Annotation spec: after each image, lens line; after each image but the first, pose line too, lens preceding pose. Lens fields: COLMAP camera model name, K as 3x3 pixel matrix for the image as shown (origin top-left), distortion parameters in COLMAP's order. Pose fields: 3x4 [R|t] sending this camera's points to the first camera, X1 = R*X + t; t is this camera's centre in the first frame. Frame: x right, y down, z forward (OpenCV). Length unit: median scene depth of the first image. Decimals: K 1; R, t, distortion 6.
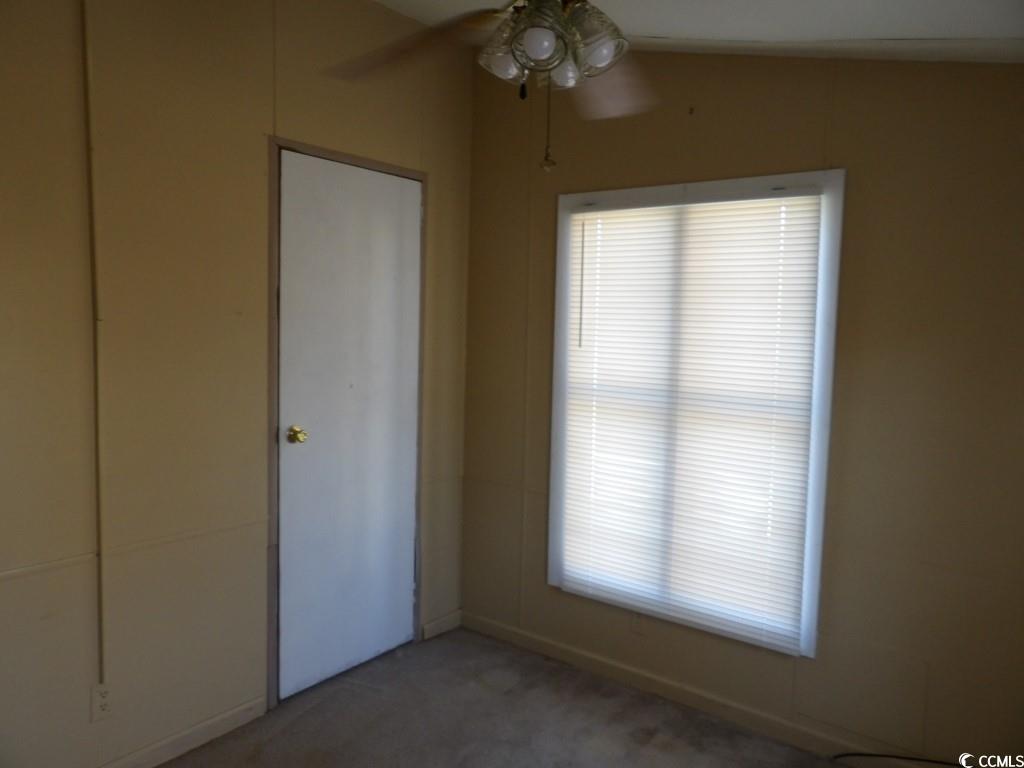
lens RADIAL K [[731.1, 0, 501.3], [0, 731.1, 386.8], [0, 0, 1]] dist [-0.025764, 0.034544]
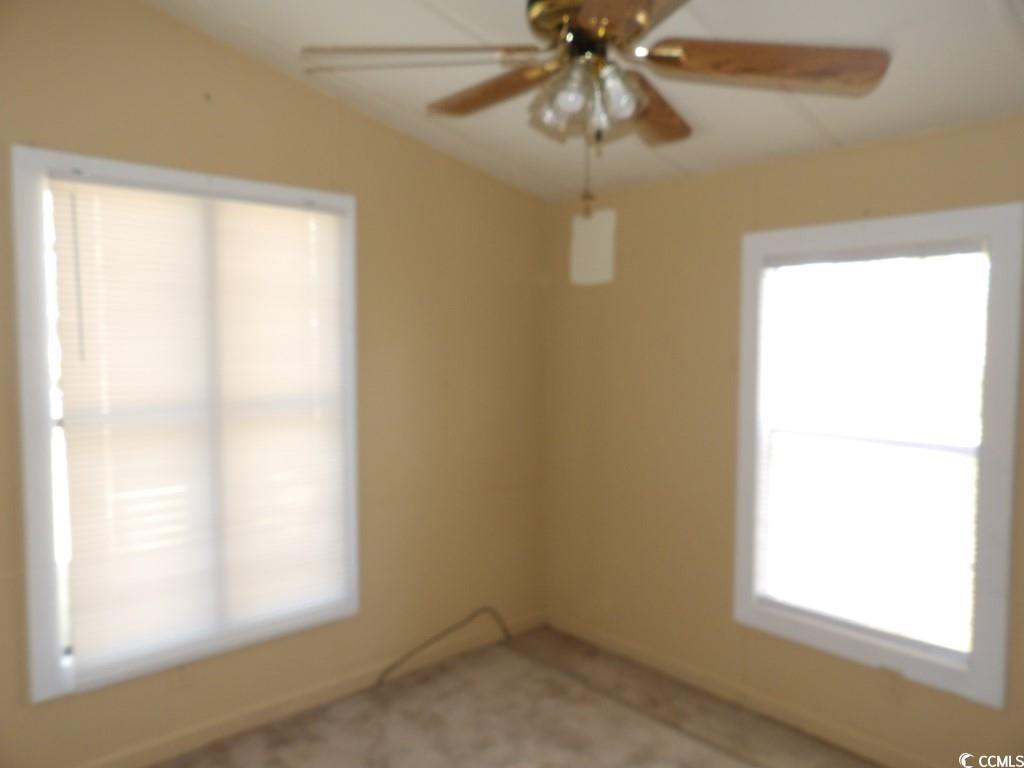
lens RADIAL K [[731.1, 0, 511.2], [0, 731.1, 386.5], [0, 0, 1]] dist [-0.025764, 0.034544]
pose [[0.200797, -0.095975, 0.974920, -0.583022], [0.082222, 0.993329, 0.080852, -0.057218], [-0.976176, 0.063925, 0.207348, 0.450455]]
